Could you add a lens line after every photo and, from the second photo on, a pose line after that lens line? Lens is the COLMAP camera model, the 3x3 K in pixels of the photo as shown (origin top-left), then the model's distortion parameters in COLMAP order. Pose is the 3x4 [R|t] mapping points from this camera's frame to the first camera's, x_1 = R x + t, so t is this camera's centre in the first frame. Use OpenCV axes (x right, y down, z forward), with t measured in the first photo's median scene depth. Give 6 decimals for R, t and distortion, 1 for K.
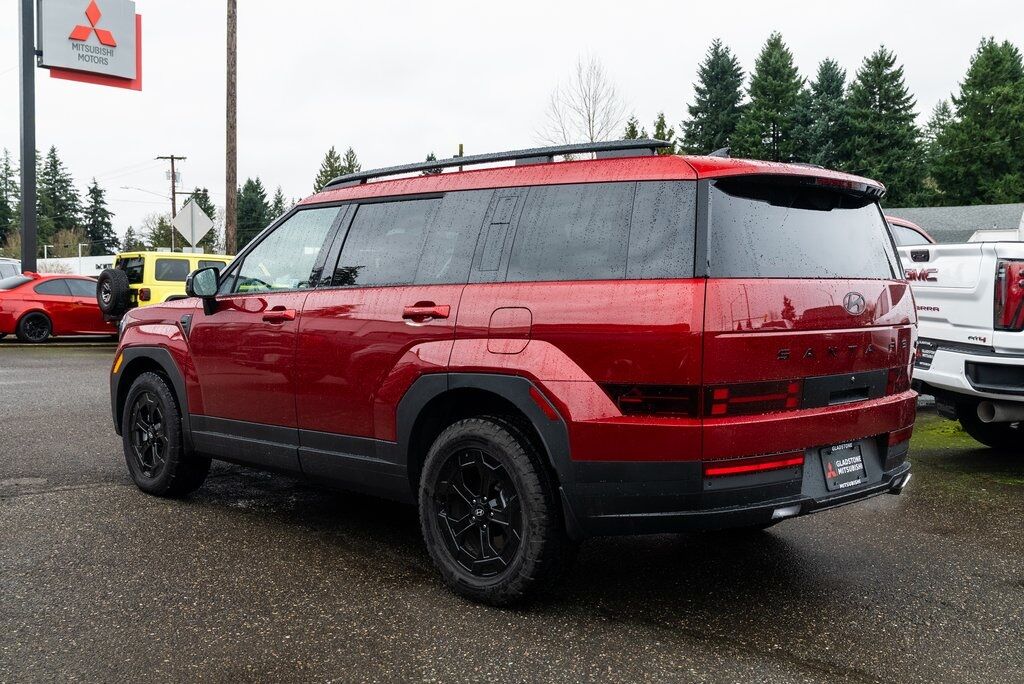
lens RADIAL K [[1063.4, 0, 512.0], [0, 1063.4, 342.0], [0, 0, 1]] dist [-0.003030, 0.004143]
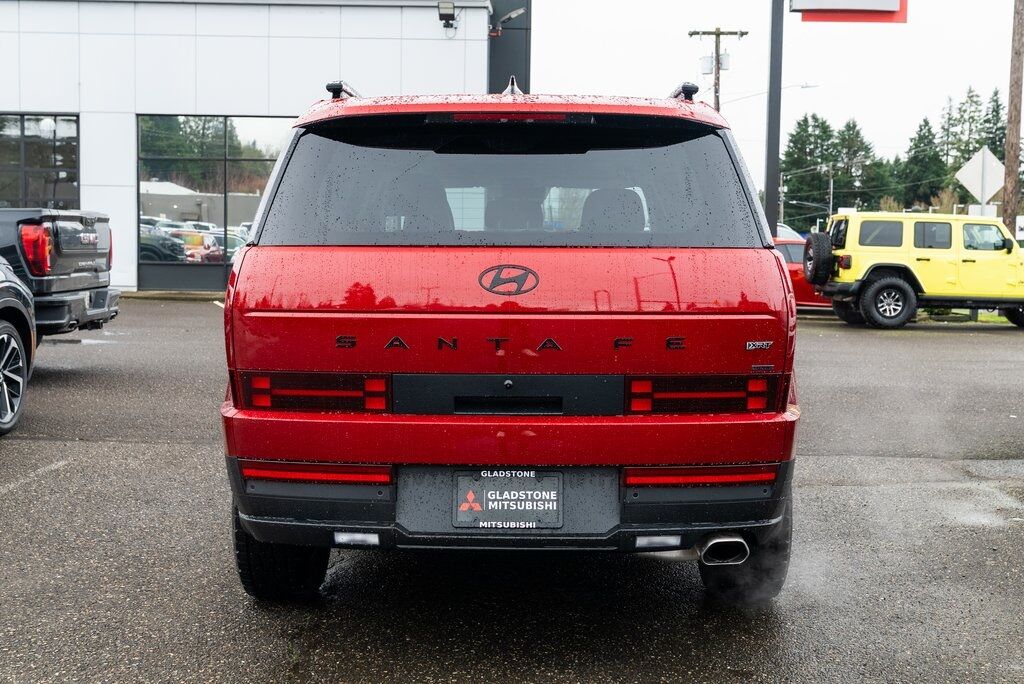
lens RADIAL K [[1252.8, 0, 512.0], [0, 1252.8, 342.0], [0, 0, 1]] dist [0.010135, 0.032191]
pose [[0.712310, 0.054787, -0.699723, 0.869986], [-0.041362, 0.998493, 0.036074, -0.023722], [0.700645, 0.003246, 0.713502, 0.356943]]
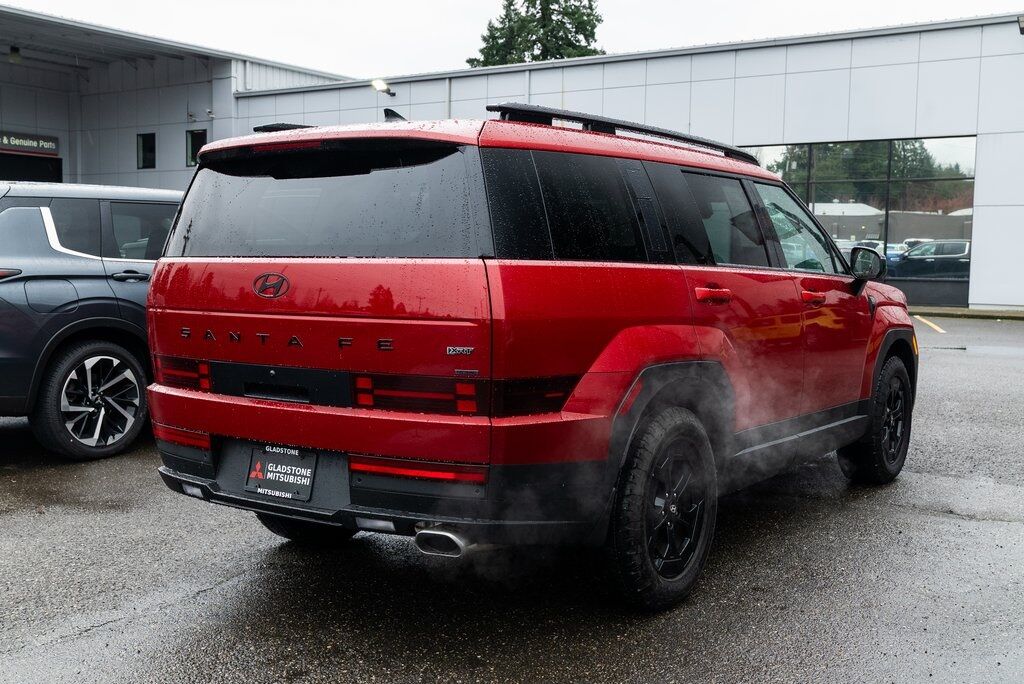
lens RADIAL K [[1096.4, 0, 512.0], [0, 1096.4, 342.0], [0, 0, 1]] dist [0.007789, 0.002642]
pose [[0.199773, 0.074332, -0.977019, 1.153689], [-0.054472, 0.996419, 0.064670, -0.055182], [0.978327, 0.040301, 0.203106, 0.944268]]
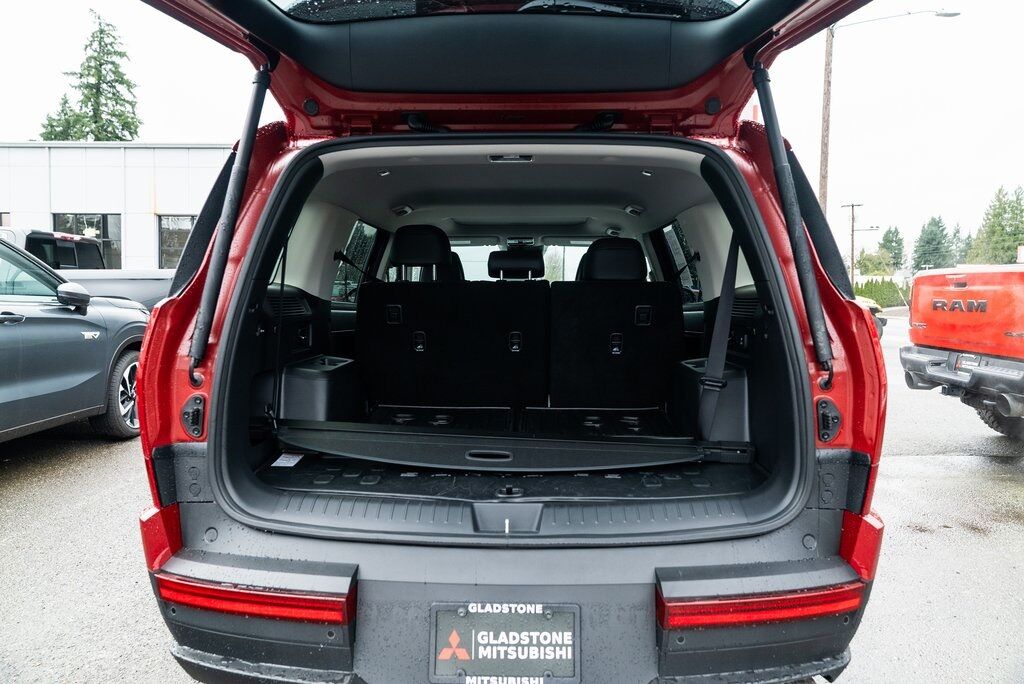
lens RADIAL K [[715.2, 0, 509.2], [0, 715.2, 306.6], [0, 0, 1]] dist [-0.030047, 0.001522]
pose [[0.698929, 0.010552, -0.715113, 0.540171], [-0.038897, 0.998972, -0.023277, -0.044703], [0.714133, 0.044085, 0.698621, 0.699847]]
